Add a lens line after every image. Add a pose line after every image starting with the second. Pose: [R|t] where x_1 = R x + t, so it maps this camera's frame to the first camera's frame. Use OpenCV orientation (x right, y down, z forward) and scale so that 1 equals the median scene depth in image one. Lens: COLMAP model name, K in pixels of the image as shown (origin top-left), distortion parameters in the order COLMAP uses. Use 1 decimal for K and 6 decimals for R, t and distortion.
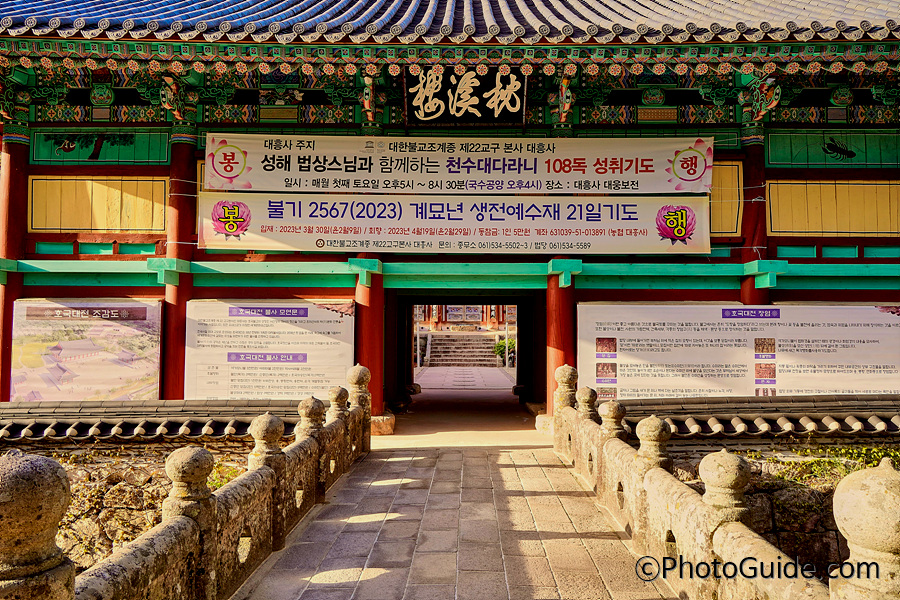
lens RADIAL K [[730.6, 0, 450.8], [0, 730.6, 299.9], [0, 0, 1]] dist [0.009648, 0.001663]
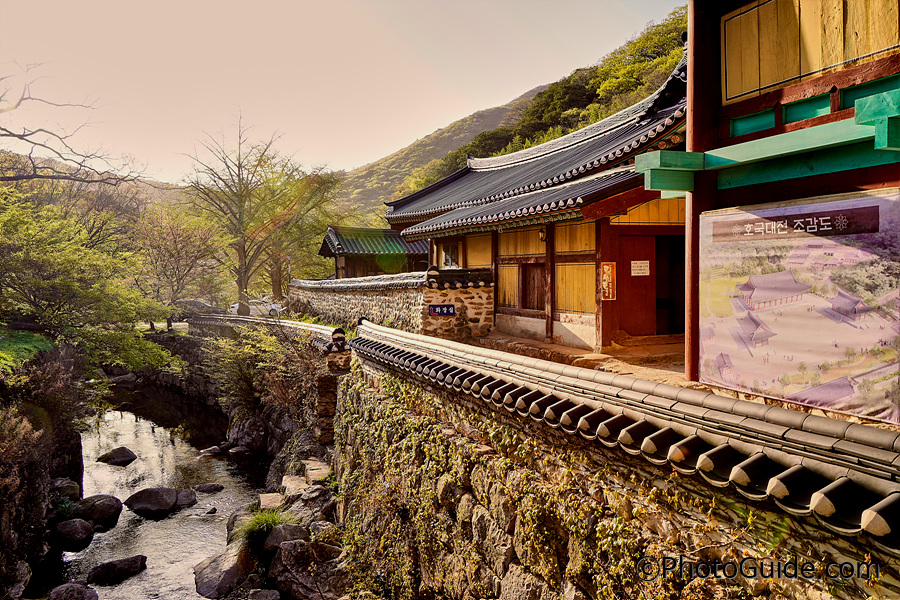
lens RADIAL K [[730.6, 0, 451.6], [0, 730.6, 293.3], [0, 0, 1]] dist [0.009648, 0.001663]
pose [[0.347346, 0.019934, -0.937525, -0.053861], [0.060190, 0.997238, 0.043504, 0.030042], [0.935803, -0.071540, 0.345187, 0.560045]]
